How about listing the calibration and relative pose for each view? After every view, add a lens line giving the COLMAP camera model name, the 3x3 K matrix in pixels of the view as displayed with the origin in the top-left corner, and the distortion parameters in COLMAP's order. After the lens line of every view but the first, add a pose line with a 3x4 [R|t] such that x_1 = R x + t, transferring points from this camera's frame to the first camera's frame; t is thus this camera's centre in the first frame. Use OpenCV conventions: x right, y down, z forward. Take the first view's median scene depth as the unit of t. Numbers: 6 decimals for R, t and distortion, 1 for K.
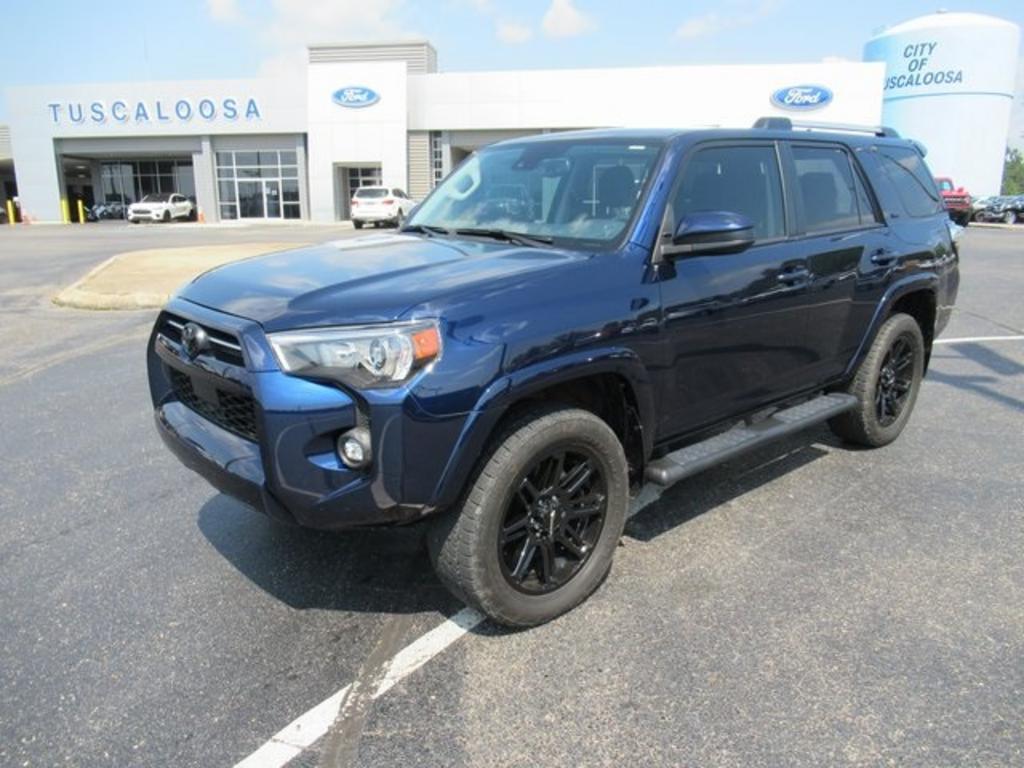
lens RADIAL K [[763.8, 0, 515.4], [0, 763.8, 383.8], [0, 0, 1]] dist [-0.009594, 0.001724]
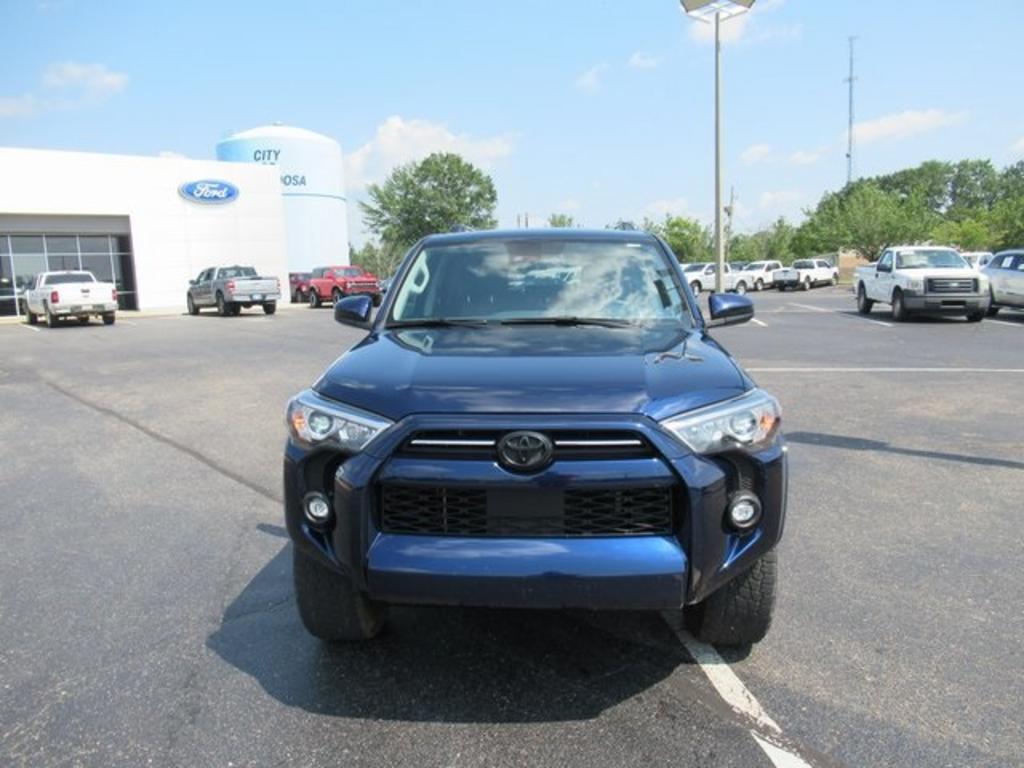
lens RADIAL K [[763.8, 0, 511.6], [0, 763.8, 382.0], [0, 0, 1]] dist [-0.009594, 0.001724]
pose [[0.701936, -0.110942, 0.703546, -0.728928], [0.191020, 0.980929, -0.035901, -0.071920], [-0.686146, 0.159592, 0.709742, 0.254042]]
